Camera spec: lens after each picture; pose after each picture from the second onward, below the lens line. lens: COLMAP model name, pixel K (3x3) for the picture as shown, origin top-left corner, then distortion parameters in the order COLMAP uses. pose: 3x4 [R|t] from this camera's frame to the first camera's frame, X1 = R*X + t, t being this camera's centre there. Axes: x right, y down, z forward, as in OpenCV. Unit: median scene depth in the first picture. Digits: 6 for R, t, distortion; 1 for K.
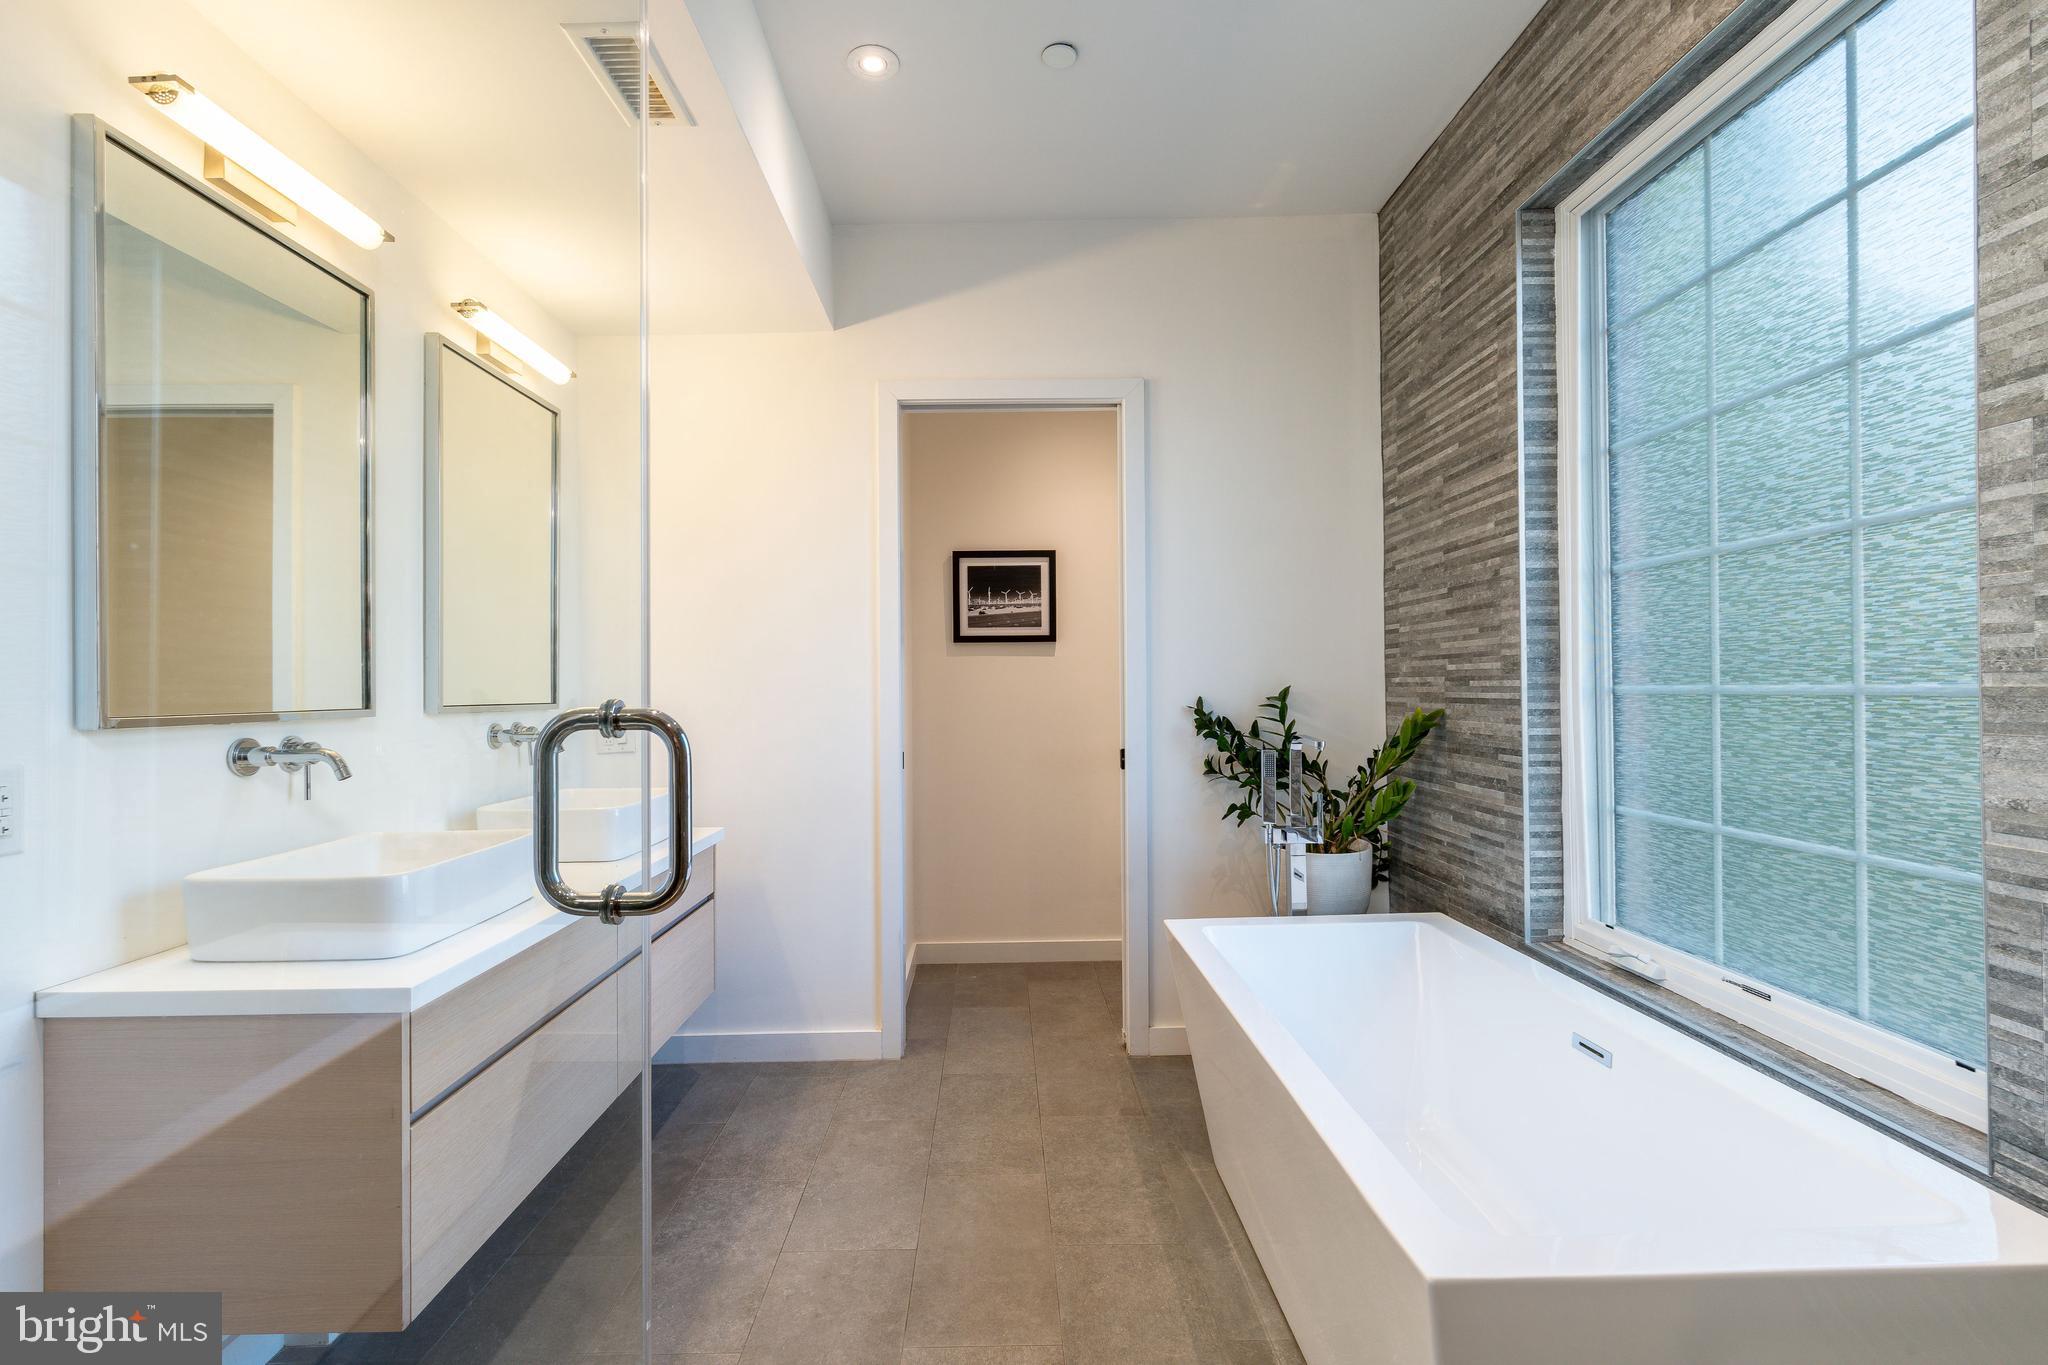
lens RADIAL K [[914.9, 0, 1022.9], [0, 914.9, 688.1], [0, 0, 1]] dist [-0.001933, -0.000241]
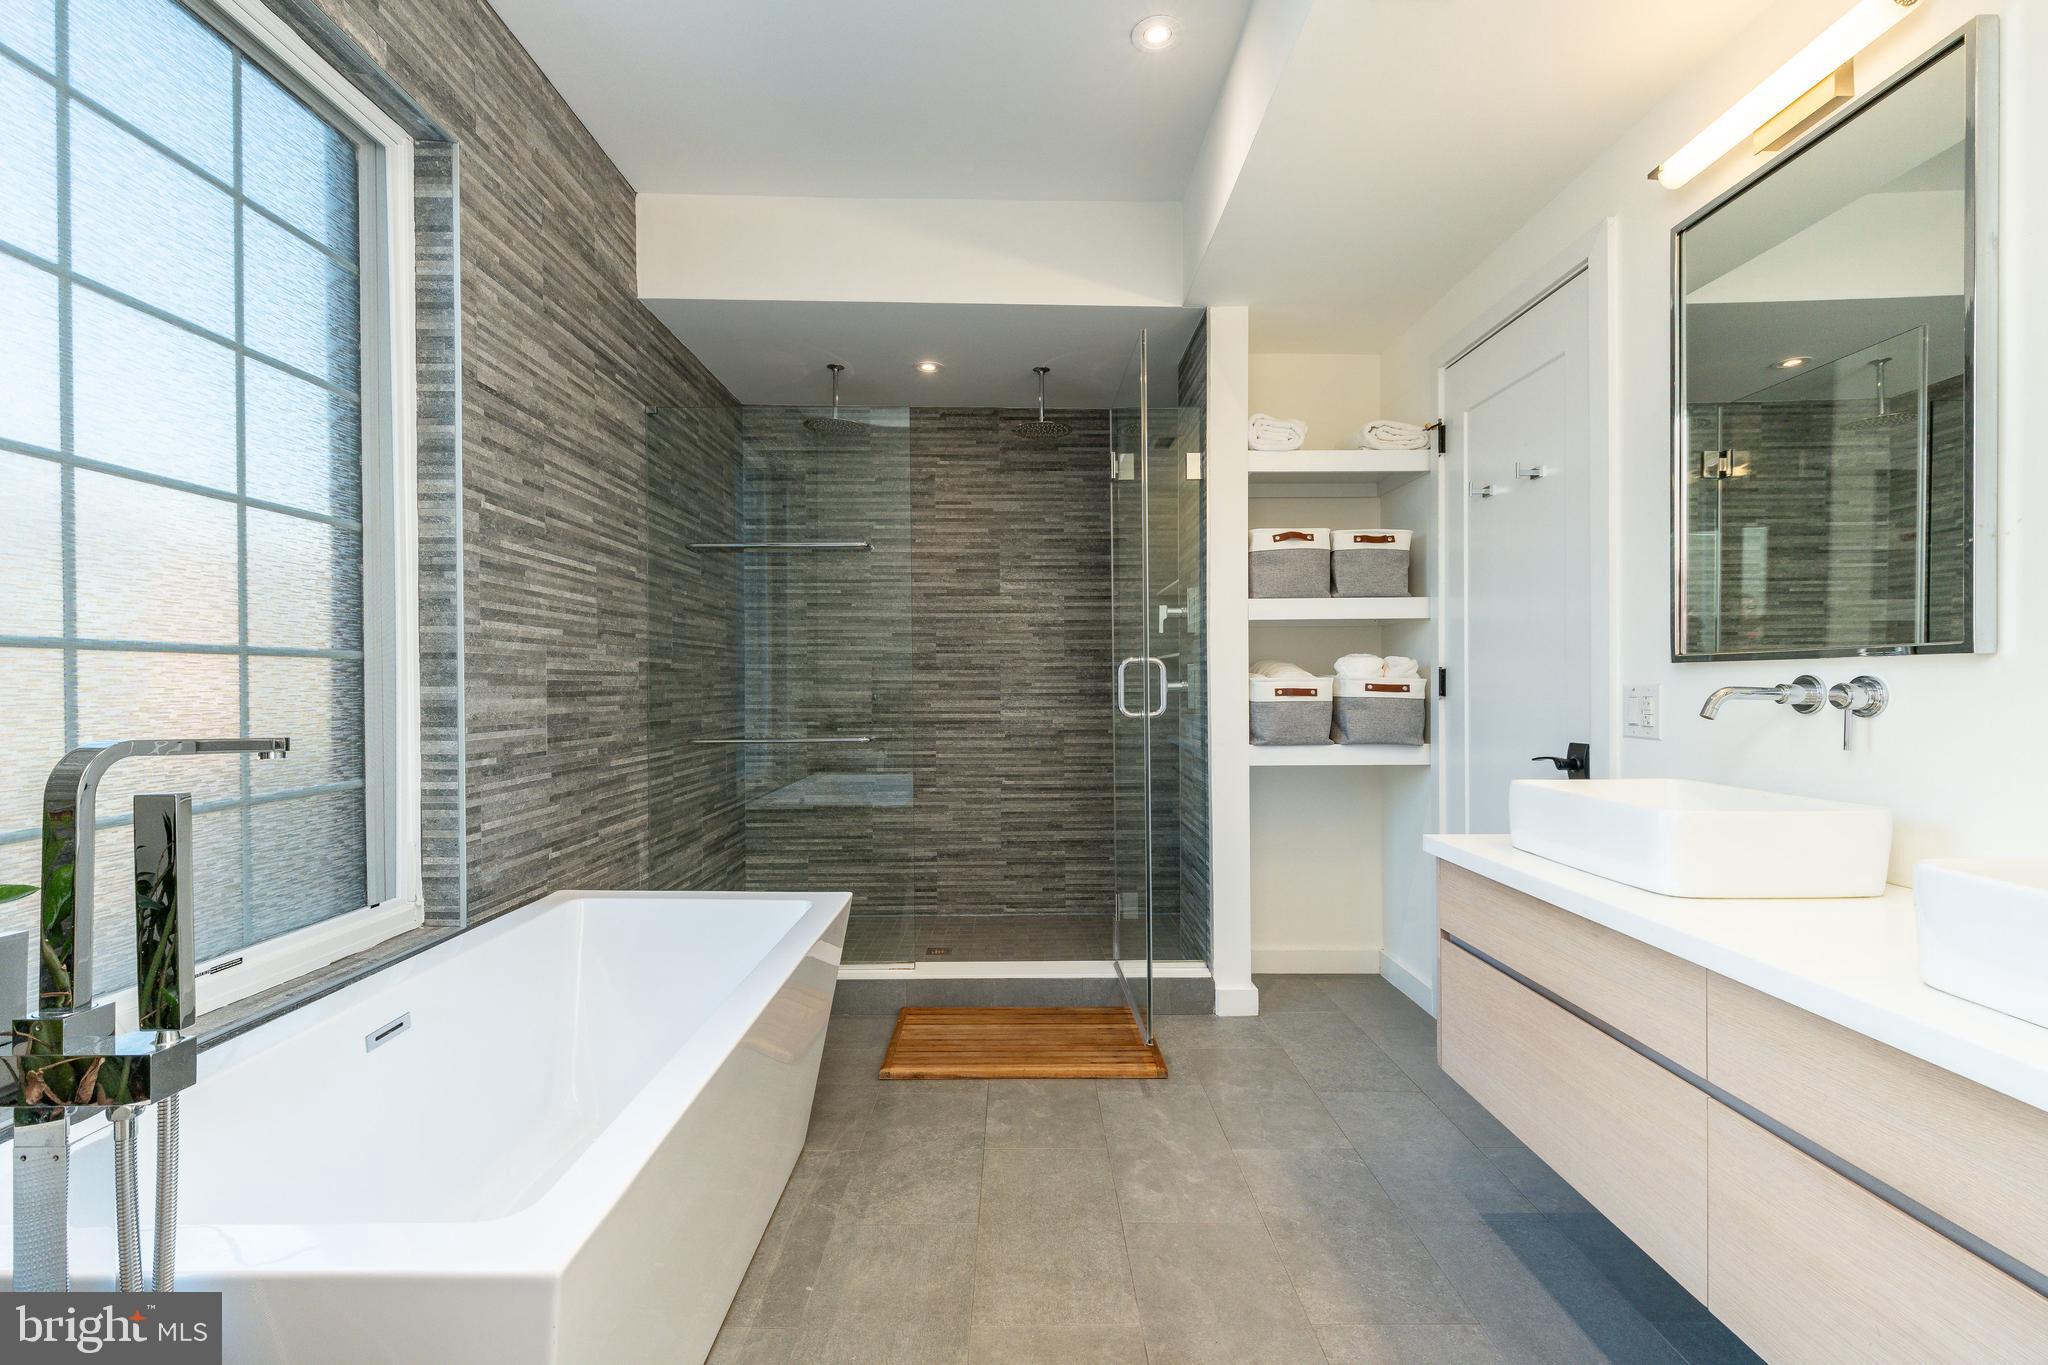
lens RADIAL K [[914.9, 0, 1021.5], [0, 914.9, 689.8], [0, 0, 1]] dist [-0.001933, -0.000241]
pose [[-0.999901, 0.013857, 0.002635, -0.024233], [0.013851, 0.999902, -0.002200, 0.066936], [-0.002665, -0.002163, -0.999994, 2.070613]]
